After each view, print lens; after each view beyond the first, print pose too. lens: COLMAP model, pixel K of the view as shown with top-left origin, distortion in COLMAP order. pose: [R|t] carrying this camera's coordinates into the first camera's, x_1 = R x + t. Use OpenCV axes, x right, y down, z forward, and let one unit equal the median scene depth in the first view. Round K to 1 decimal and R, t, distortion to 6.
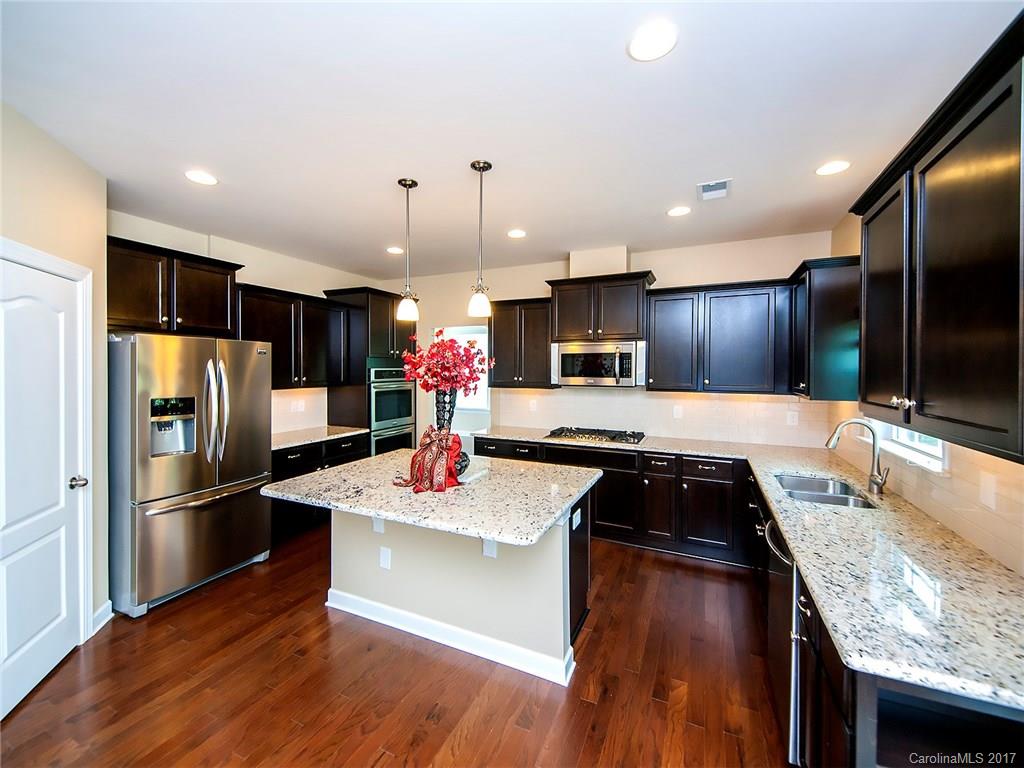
lens RADIAL K [[423.2, 0, 511.5], [0, 423.2, 377.9], [0, 0, 1]] dist [-0.000195, -0.005818]
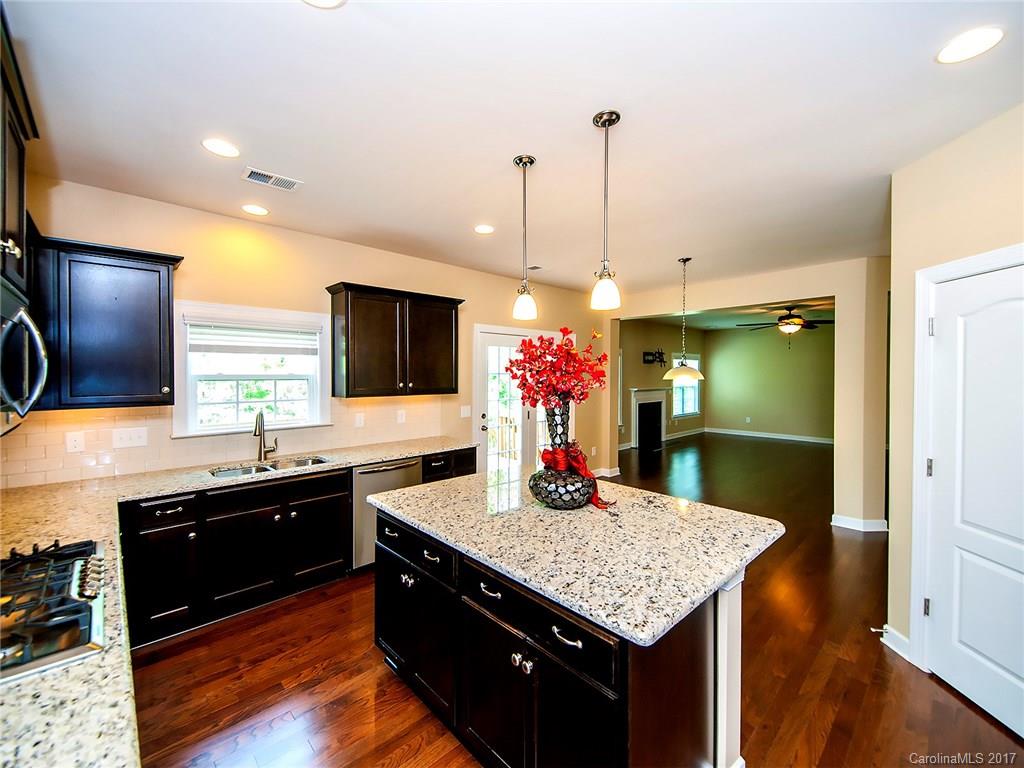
lens RADIAL K [[423.2, 0, 512.0], [0, 423.2, 378.6], [0, 0, 1]] dist [-0.000195, -0.005818]
pose [[0.930564, -0.008366, -0.366033, 0.052416], [0.005663, 0.999948, -0.008458, -0.002342], [0.366085, 0.005798, 0.930563, 0.193188]]
